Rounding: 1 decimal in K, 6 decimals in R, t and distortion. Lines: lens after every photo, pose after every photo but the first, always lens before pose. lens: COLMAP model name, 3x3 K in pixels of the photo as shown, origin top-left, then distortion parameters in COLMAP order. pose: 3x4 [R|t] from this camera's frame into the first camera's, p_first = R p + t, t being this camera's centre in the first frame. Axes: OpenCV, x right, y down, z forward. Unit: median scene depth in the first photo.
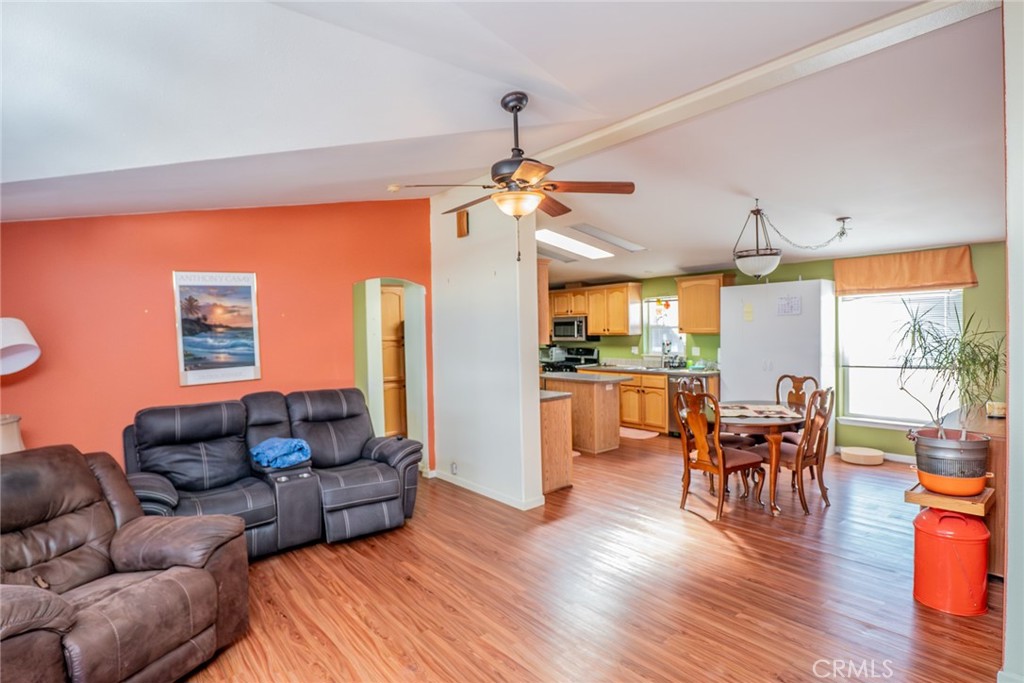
lens RADIAL K [[540.7, 0, 506.9], [0, 540.7, 341.3], [0, 0, 1]] dist [-0.023859, 0.000456]
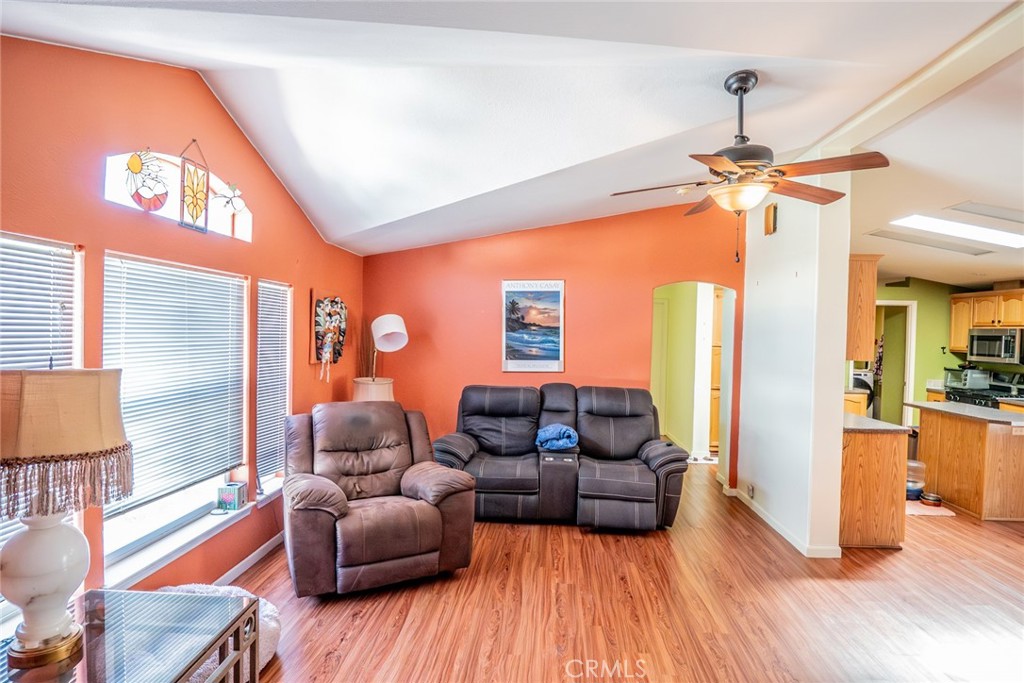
lens RADIAL K [[540.7, 0, 506.9], [0, 540.7, 341.3], [0, 0, 1]] dist [-0.023859, 0.000456]
pose [[0.733493, 0.052453, -0.677670, 0.218608], [-0.056131, 0.998287, 0.016514, -0.007209], [0.677375, 0.025926, 0.735181, 0.062364]]
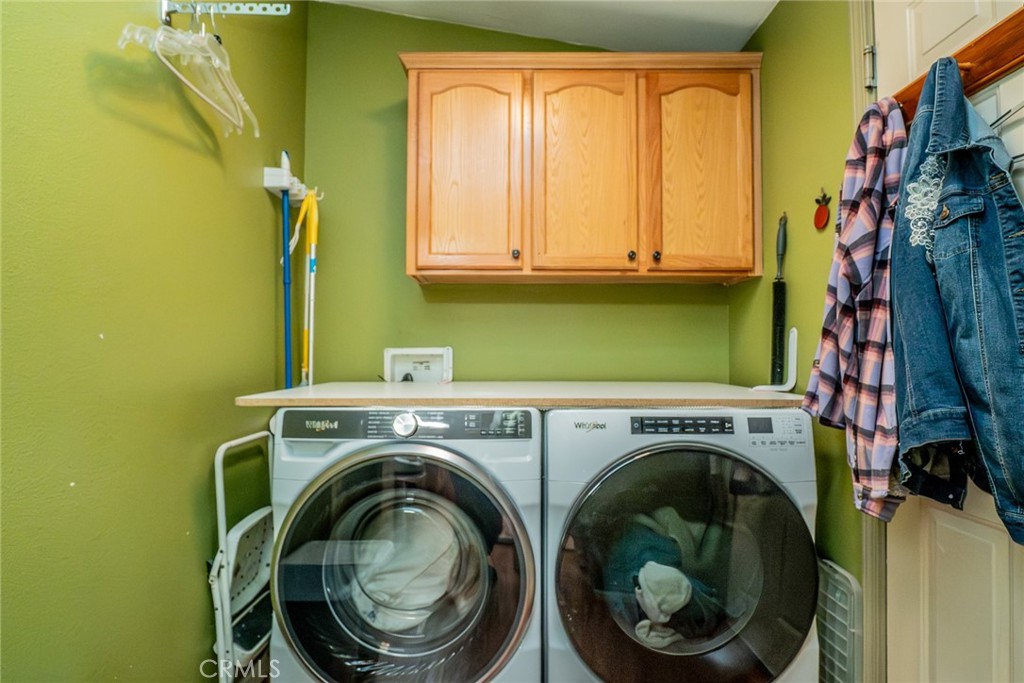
lens RADIAL K [[540.7, 0, 506.9], [0, 540.7, 341.3], [0, 0, 1]] dist [-0.023859, 0.000456]
pose [[0.774722, 0.005515, -0.632278, -0.055981], [-0.036843, 0.998657, -0.036431, 0.044112], [0.631228, 0.051519, 0.773885, 2.032481]]
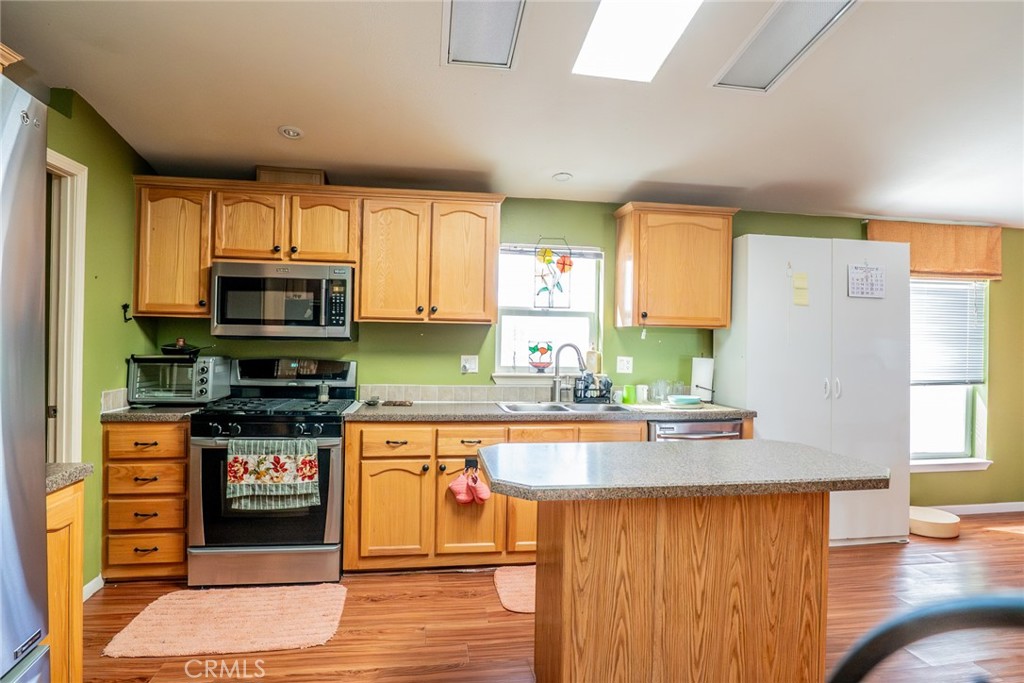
lens RADIAL K [[540.7, 0, 506.9], [0, 540.7, 341.3], [0, 0, 1]] dist [-0.023859, 0.000456]
pose [[0.499827, 0.029938, 0.865608, -0.194047], [-0.007225, 0.999512, -0.030398, 0.020768], [-0.866095, 0.008939, 0.499799, 1.327422]]
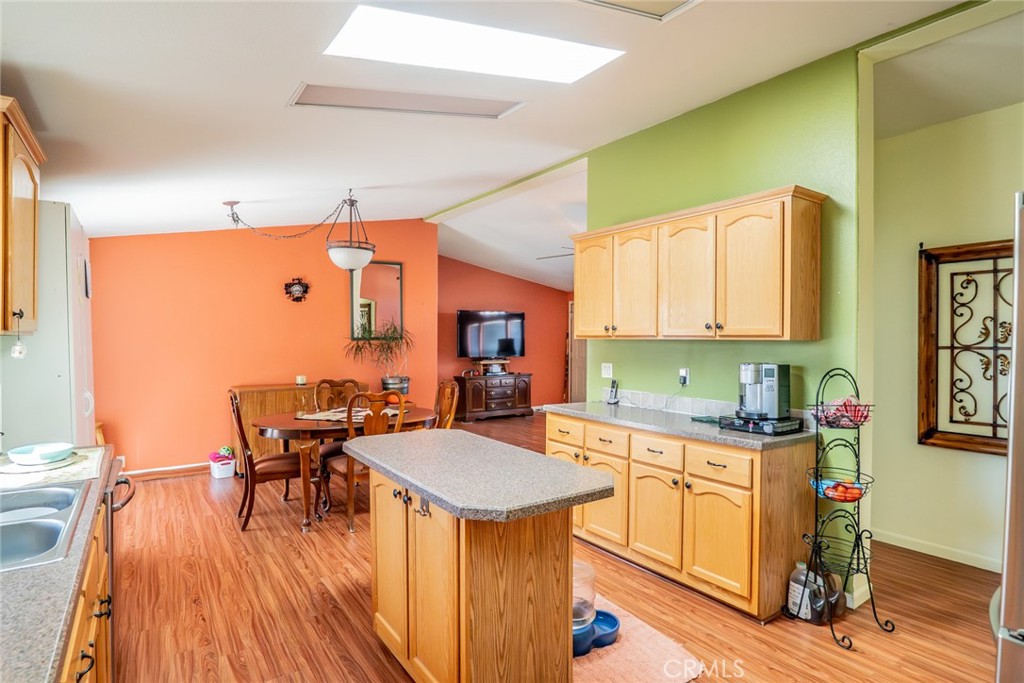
lens RADIAL K [[540.7, 0, 506.9], [0, 540.7, 341.3], [0, 0, 1]] dist [-0.023859, 0.000456]
pose [[-0.997036, 0.020594, 0.074125, 0.121660], [0.023042, 0.999212, 0.032324, -0.020239], [-0.073401, 0.033936, -0.996725, 1.864429]]
